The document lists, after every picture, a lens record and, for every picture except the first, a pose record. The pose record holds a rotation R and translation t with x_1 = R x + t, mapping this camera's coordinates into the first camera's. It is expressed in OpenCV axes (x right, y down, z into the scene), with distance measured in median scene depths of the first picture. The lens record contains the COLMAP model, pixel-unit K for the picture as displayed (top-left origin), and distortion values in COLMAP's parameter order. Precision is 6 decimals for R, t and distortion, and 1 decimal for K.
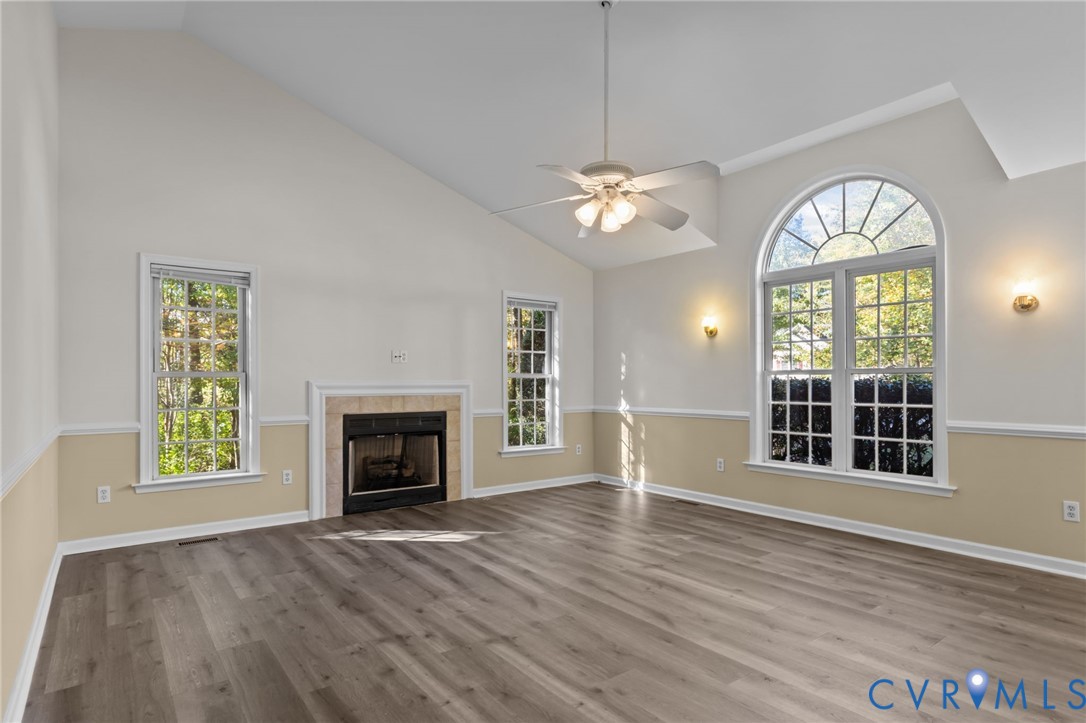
lens RADIAL K [[597.8, 0, 543.7], [0, 597.8, 377.5], [0, 0, 1]] dist [0.001737, 0.000595]
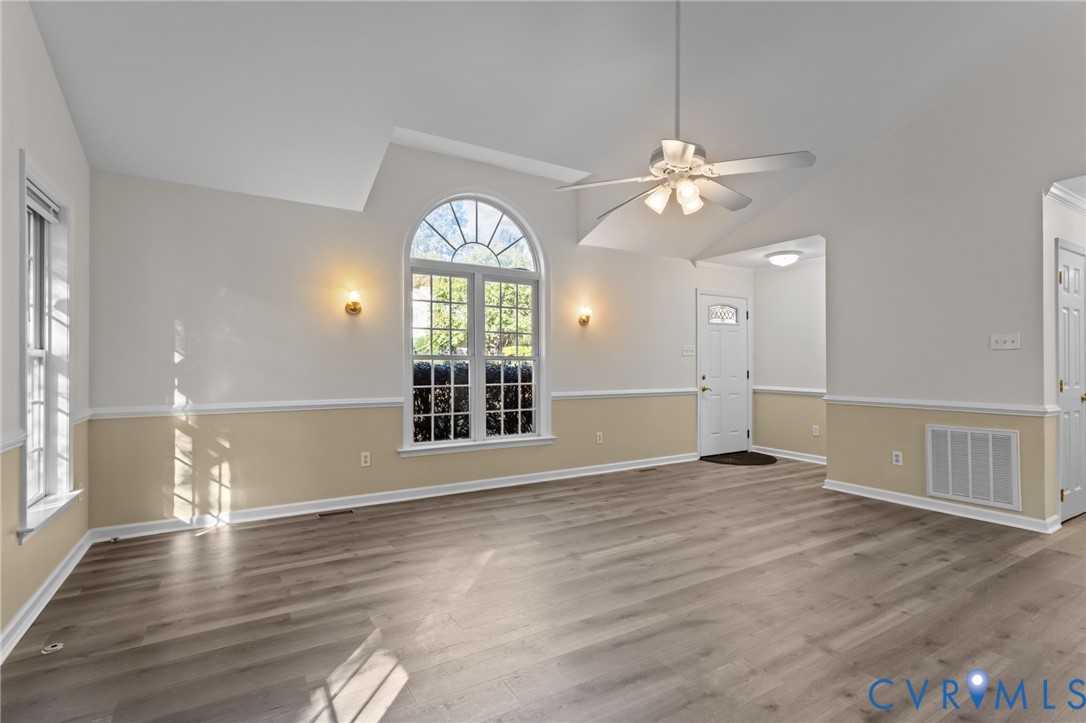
lens RADIAL K [[514.7, 0, 542.5], [0, 514.7, 365.9], [0, 0, 1]] dist [-0.000990, 0.000190]
pose [[0.090051, 0.006449, 0.995916, -0.541582], [-0.006606, 0.999961, -0.005878, 0.012333], [-0.995915, -0.006050, 0.090090, 0.816138]]
